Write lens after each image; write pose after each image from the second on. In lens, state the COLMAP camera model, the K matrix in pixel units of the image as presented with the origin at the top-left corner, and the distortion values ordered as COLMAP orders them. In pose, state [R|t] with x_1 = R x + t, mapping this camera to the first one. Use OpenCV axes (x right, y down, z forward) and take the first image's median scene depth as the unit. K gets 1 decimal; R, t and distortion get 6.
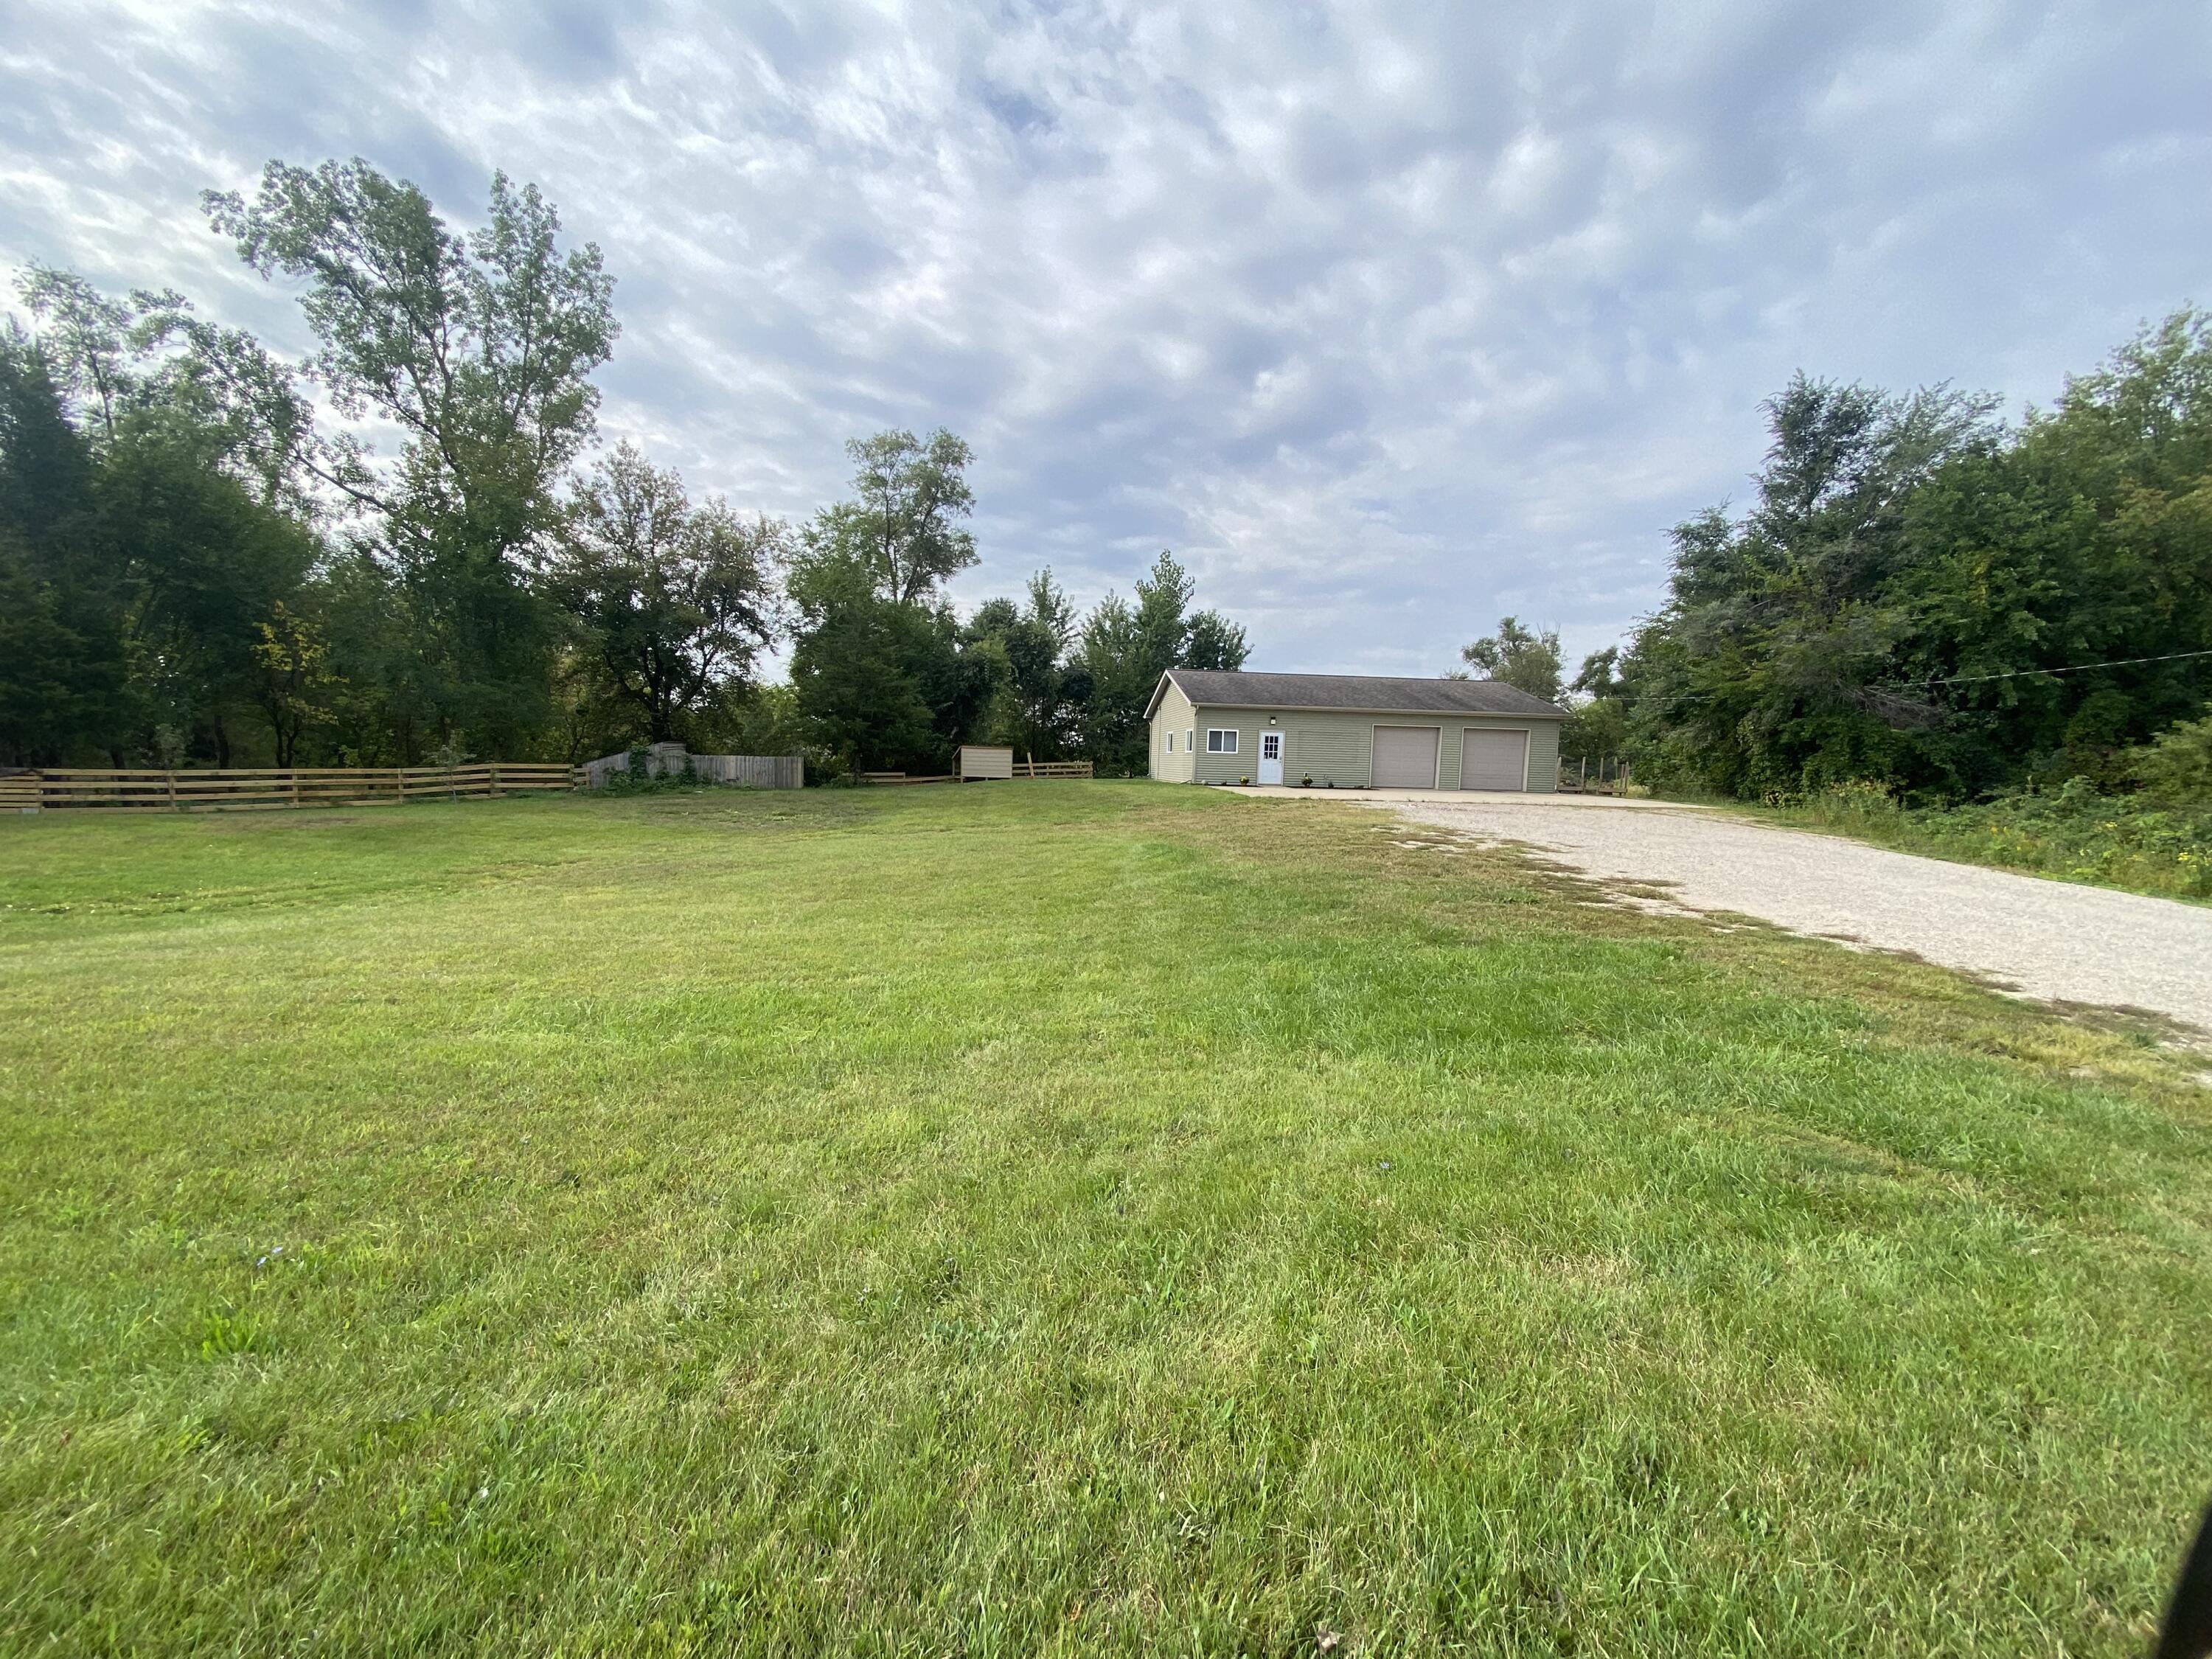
lens RADIAL K [[908.8, 0, 1085.8], [0, 908.8, 839.6], [0, 0, 1]] dist [0.002241, -0.014230]
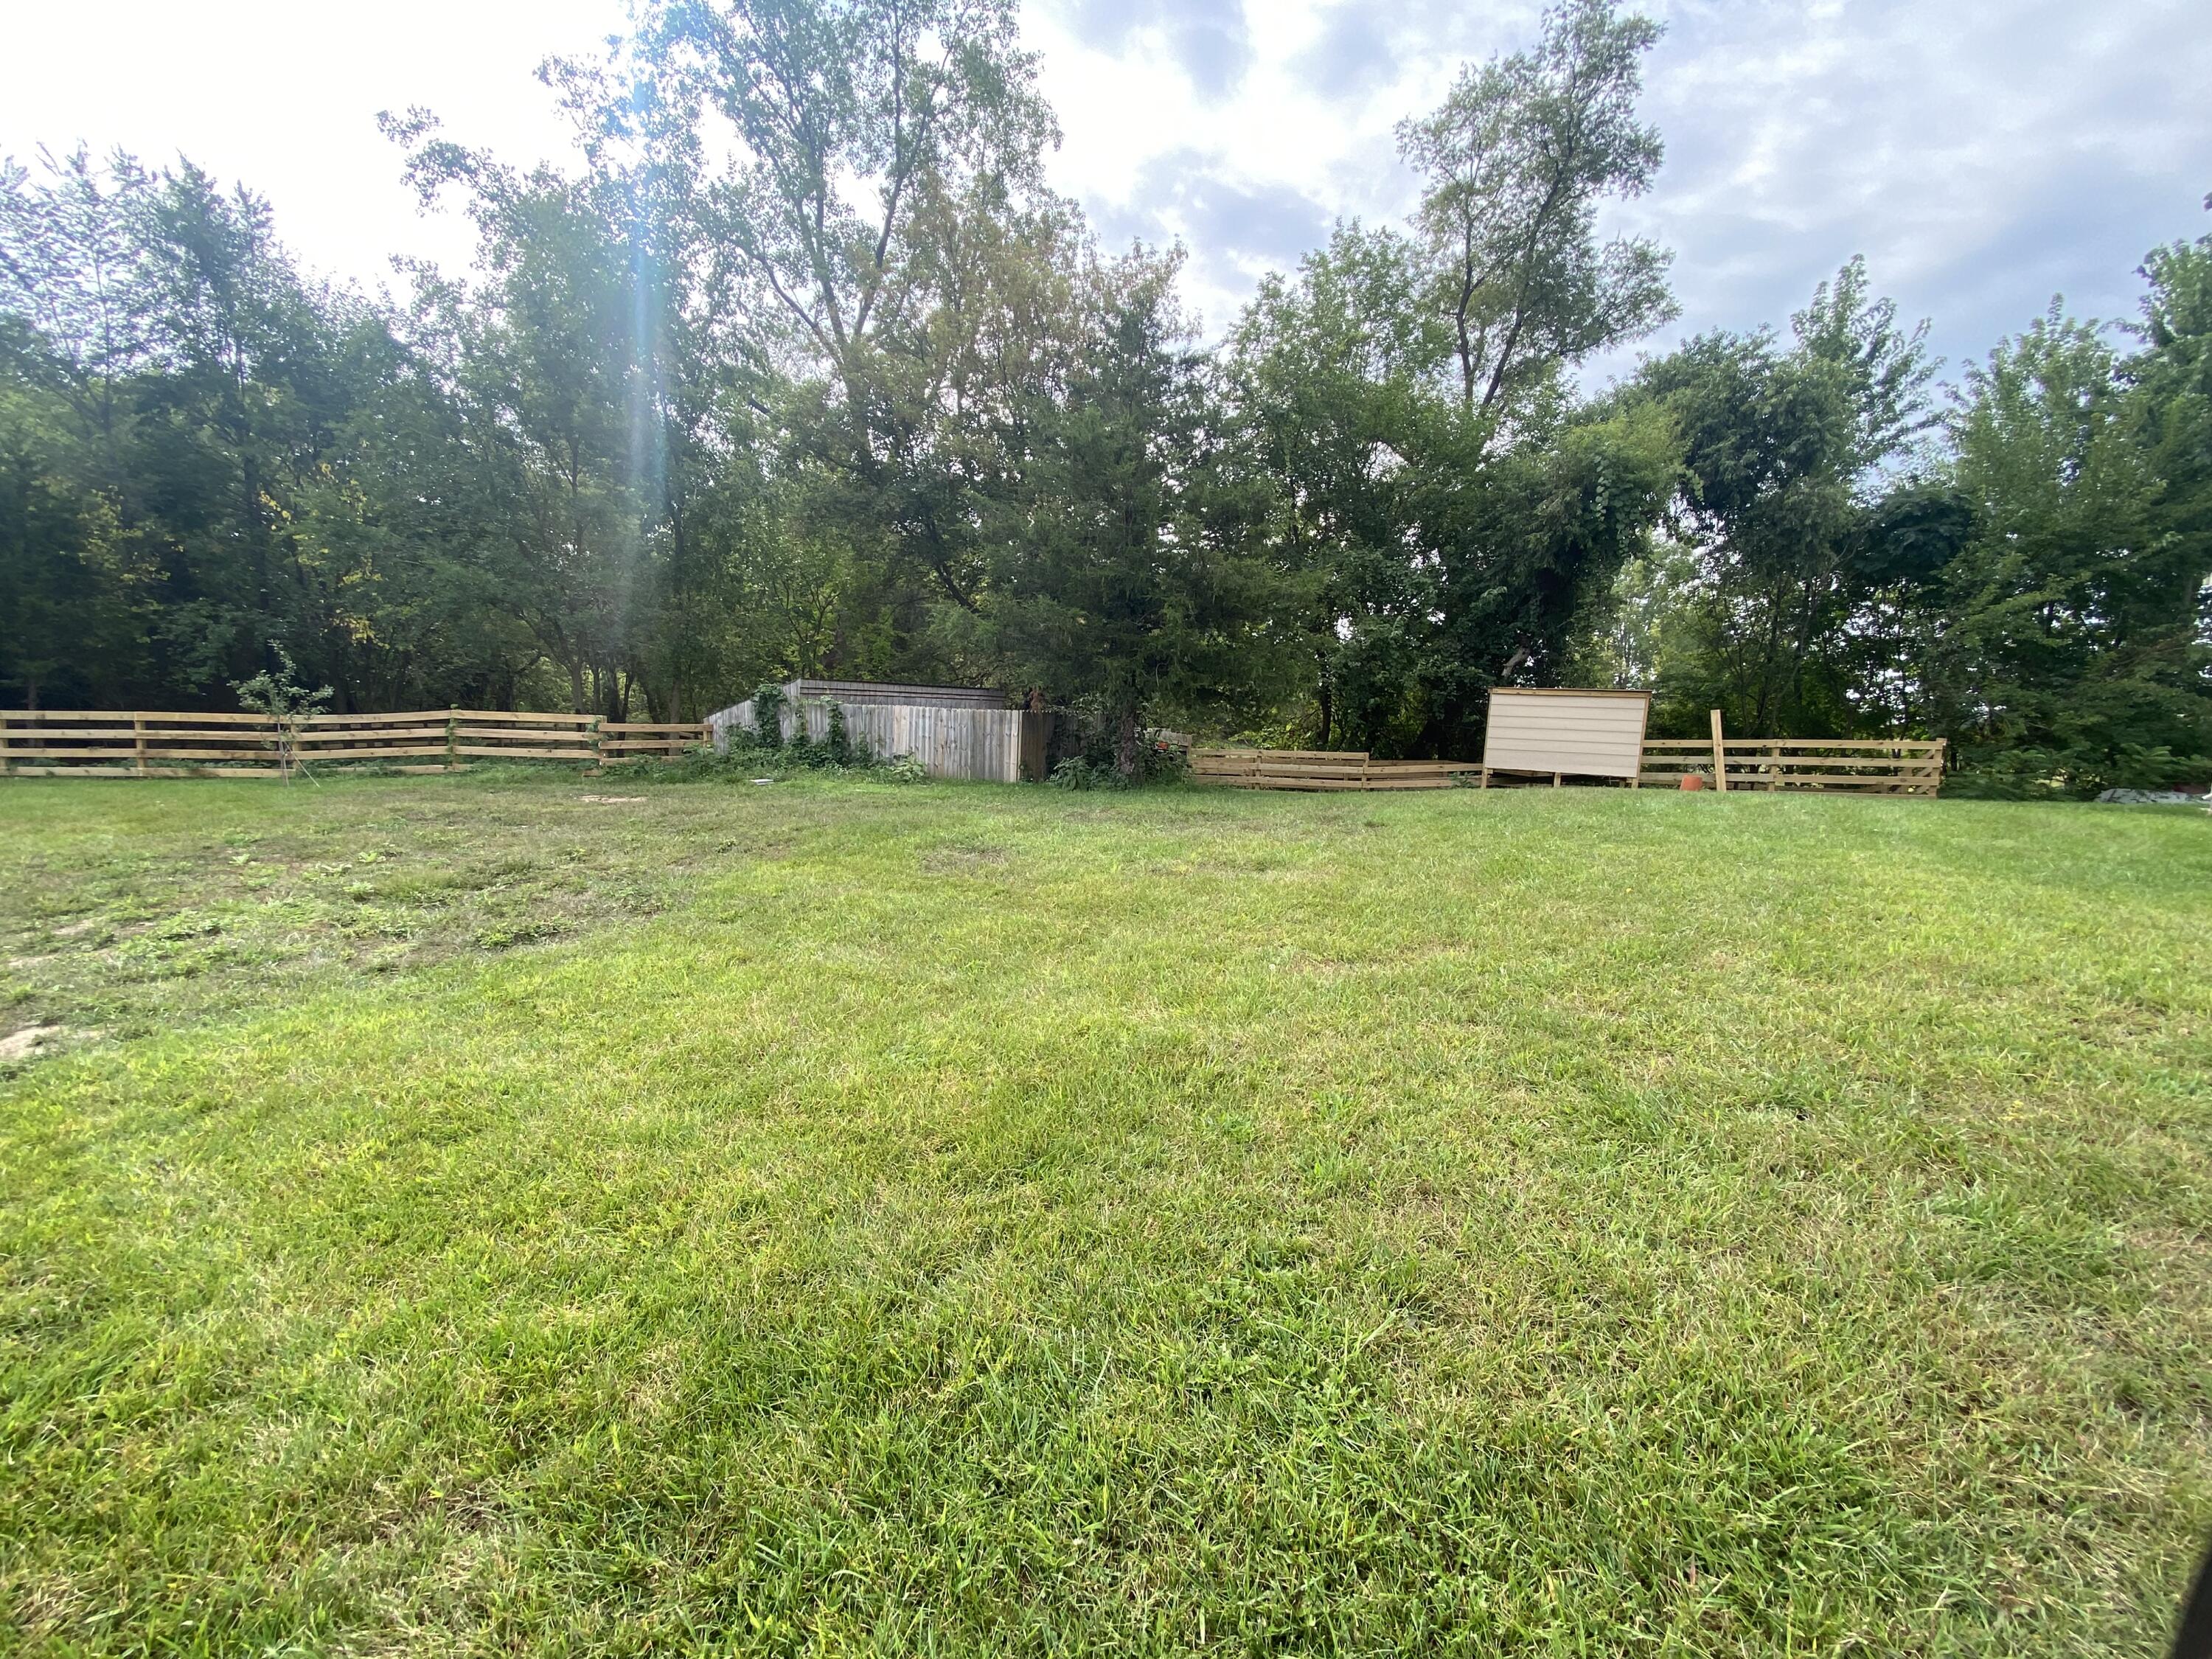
lens RADIAL K [[908.8, 0, 1085.8], [0, 908.8, 839.6], [0, 0, 1]] dist [0.002241, -0.014230]
pose [[0.732791, 0.100829, -0.672942, 0.001849], [-0.080306, 0.994864, 0.061616, -0.049227], [0.675699, 0.008890, 0.737124, 0.598379]]
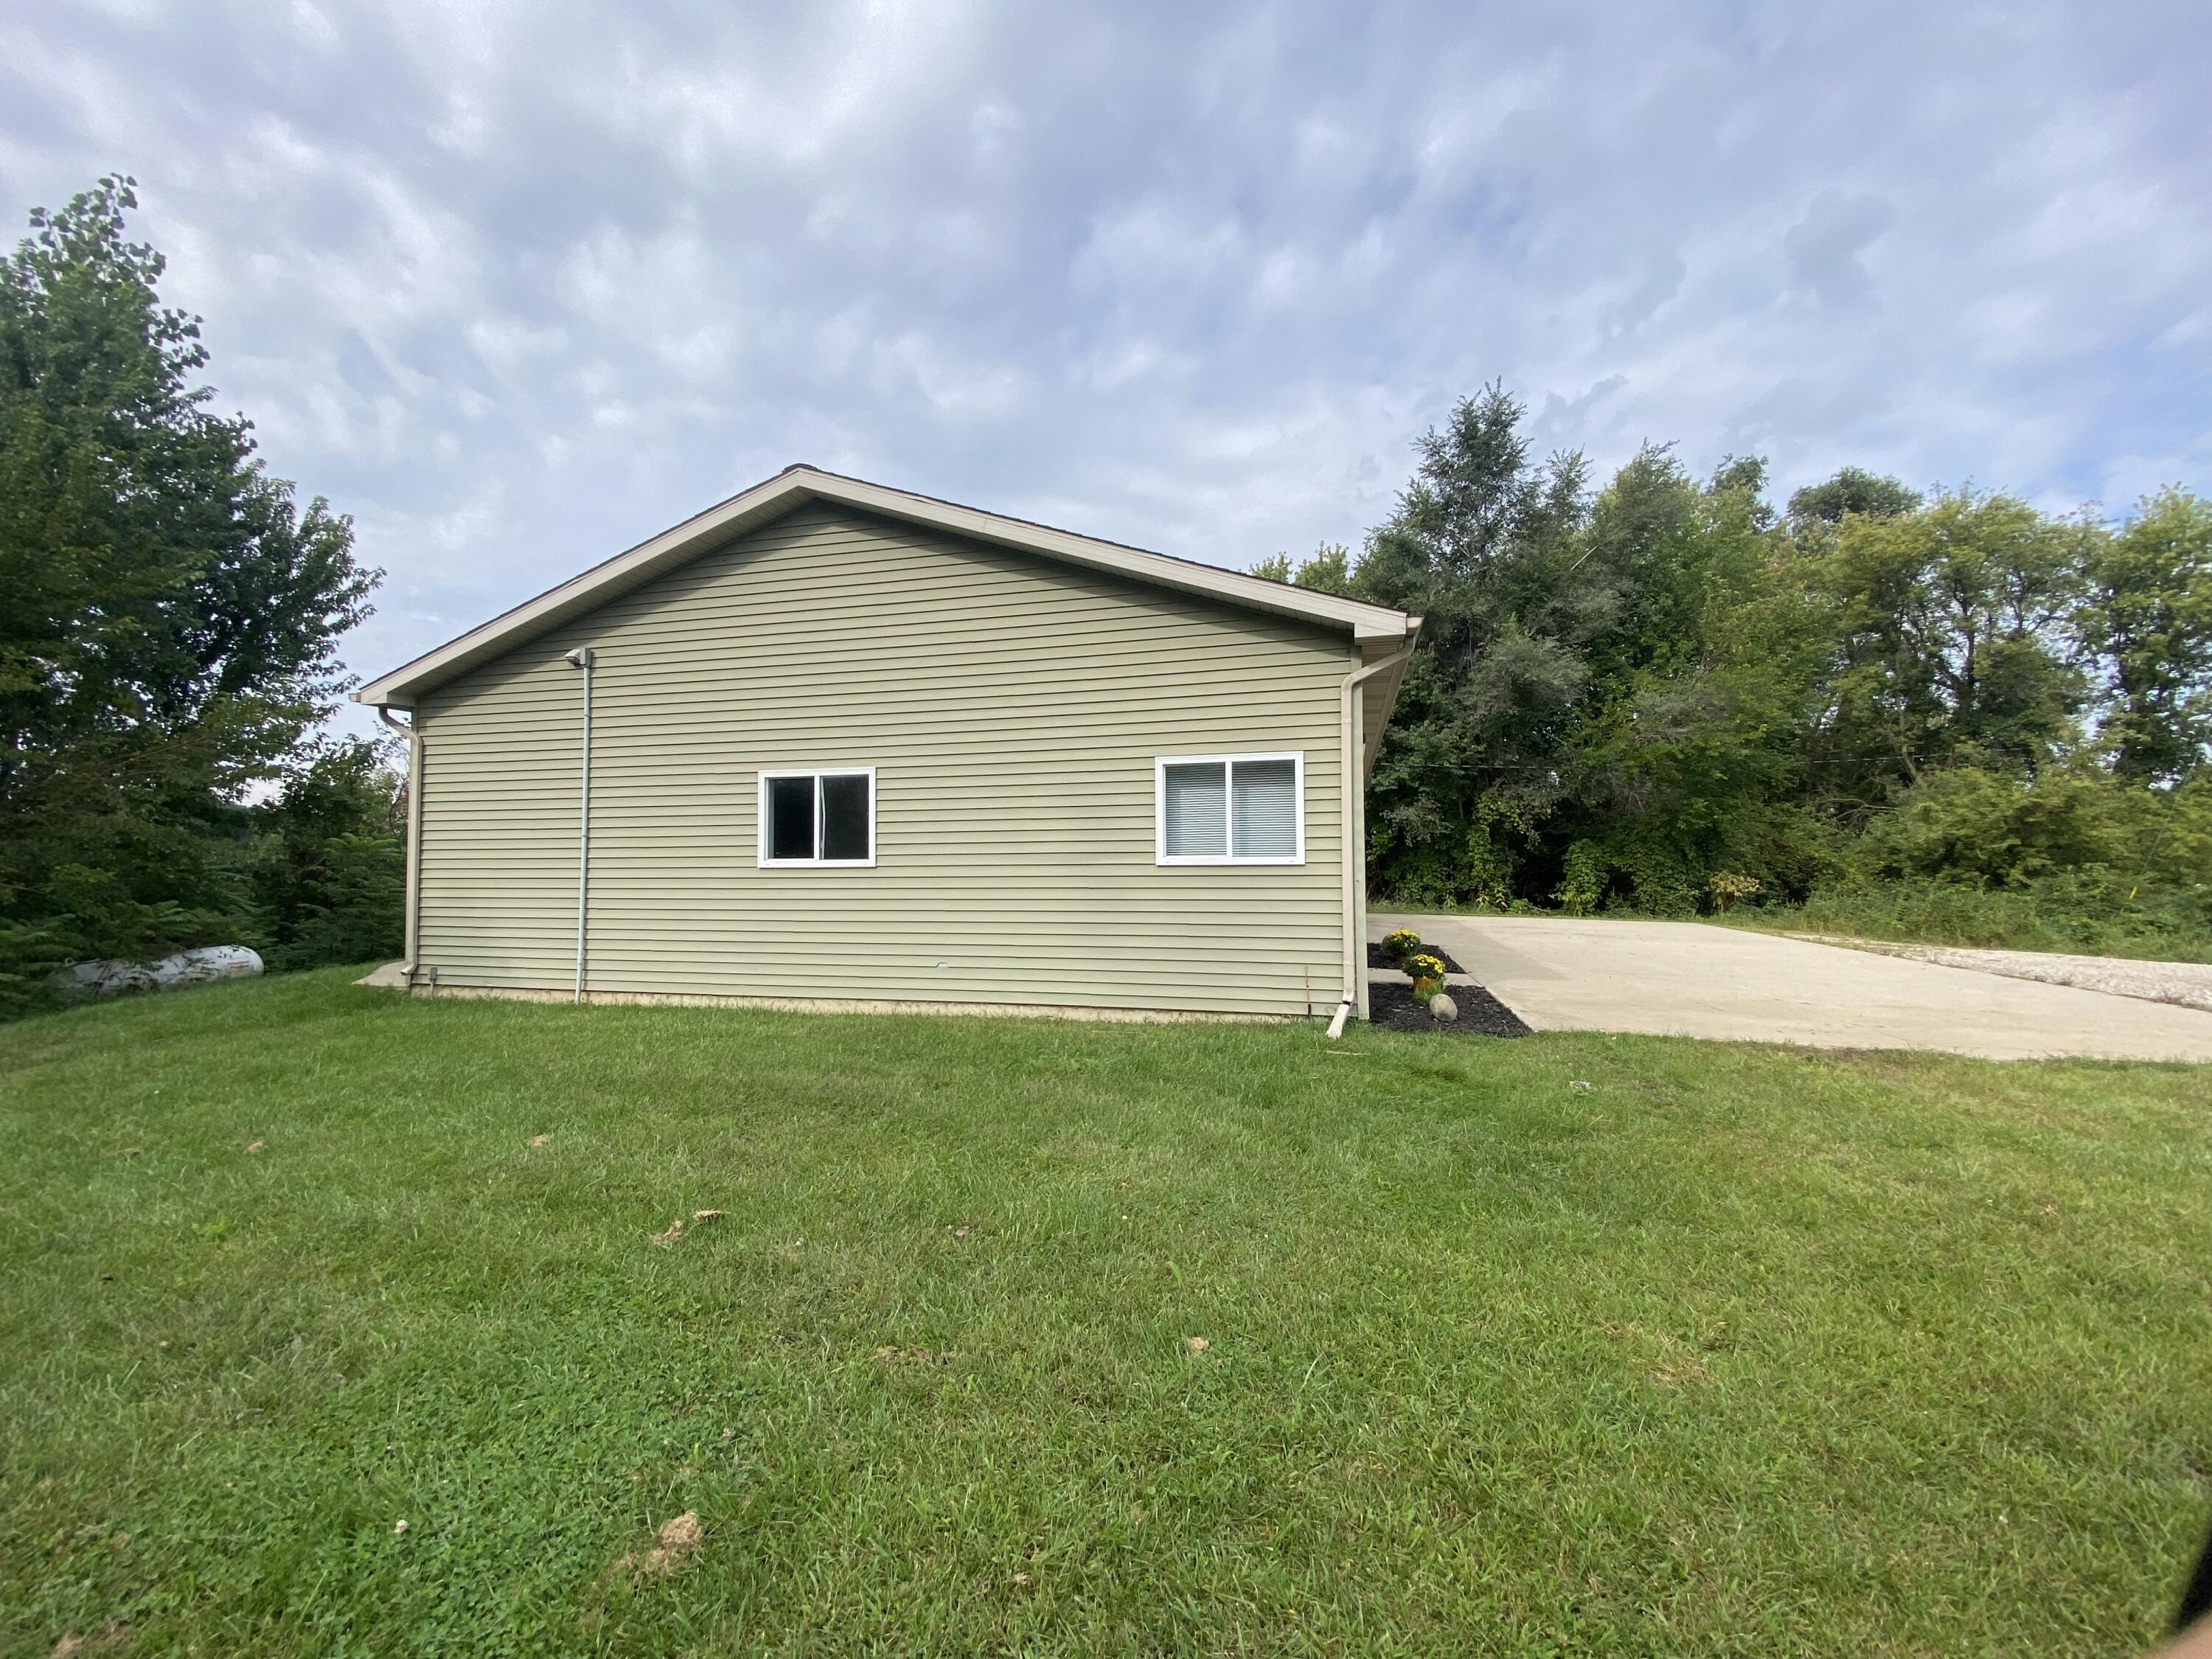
lens RADIAL K [[902.2, 0, 1106.2], [0, 902.2, 817.8], [0, 0, 1]] dist [0.004558, -0.015695]
pose [[0.350630, 0.016932, 0.936361, -0.072711], [0.099396, 0.993516, -0.055186, -0.081766], [-0.931224, 0.112420, 0.346674, 0.794321]]
